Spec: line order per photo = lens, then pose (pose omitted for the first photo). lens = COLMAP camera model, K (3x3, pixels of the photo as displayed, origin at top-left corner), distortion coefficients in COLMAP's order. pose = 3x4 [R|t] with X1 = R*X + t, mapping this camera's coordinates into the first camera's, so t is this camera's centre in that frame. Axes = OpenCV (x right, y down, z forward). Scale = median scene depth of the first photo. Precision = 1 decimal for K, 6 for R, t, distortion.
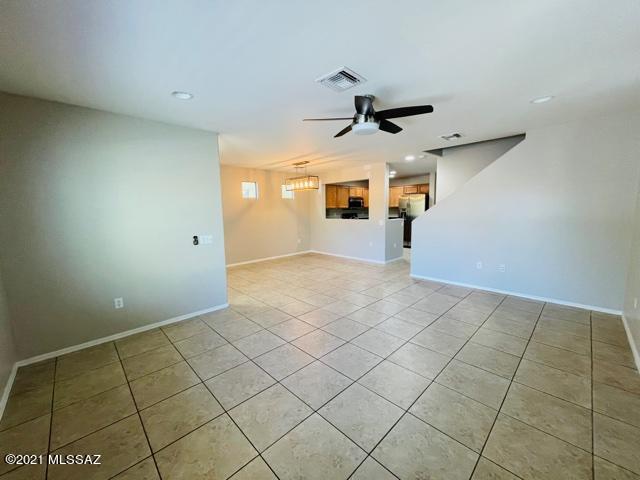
lens RADIAL K [[259.8, 0, 323.8], [0, 259.8, 237.3], [0, 0, 1]] dist [-0.000396, -0.000194]
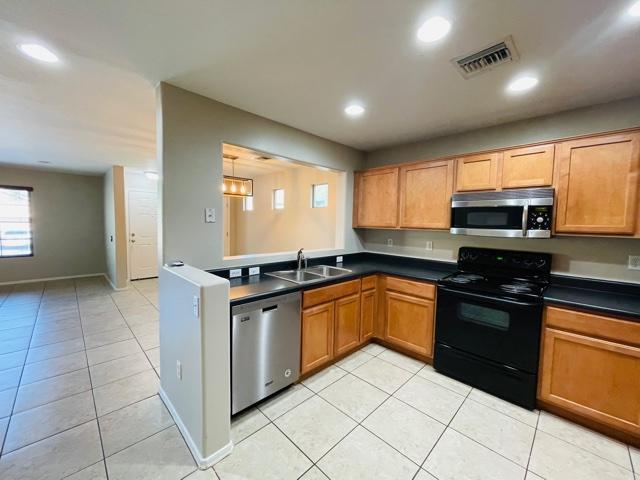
lens RADIAL K [[259.8, 0, 325.0], [0, 259.8, 240.2], [0, 0, 1]] dist [-0.000396, -0.000194]
pose [[0.007732, 0.094298, -0.995514, 0.775400], [-0.123544, 0.988007, 0.092627, -0.214947], [0.992309, 0.122273, 0.019289, 1.664377]]
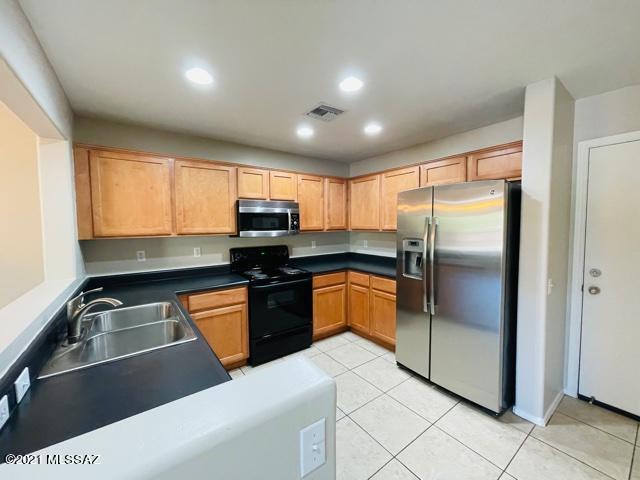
lens RADIAL K [[259.8, 0, 318.0], [0, 259.8, 238.7], [0, 0, 1]] dist [-0.000396, -0.000194]
pose [[0.988982, 0.018158, -0.146915, 0.474627], [-0.025525, 0.998501, -0.048414, -0.180709], [0.145816, 0.051630, 0.987964, 1.368654]]
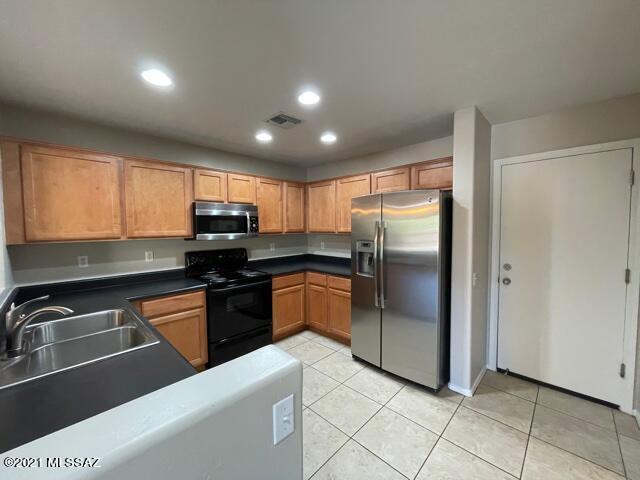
lens RADIAL K [[259.8, 0, 318.6], [0, 259.8, 238.7], [0, 0, 1]] dist [-0.000396, -0.000194]
pose [[0.999698, 0.010034, 0.022422, 0.470570], [-0.008682, 0.998185, -0.059593, -0.179475], [-0.022980, 0.059380, 0.997971, 1.340485]]
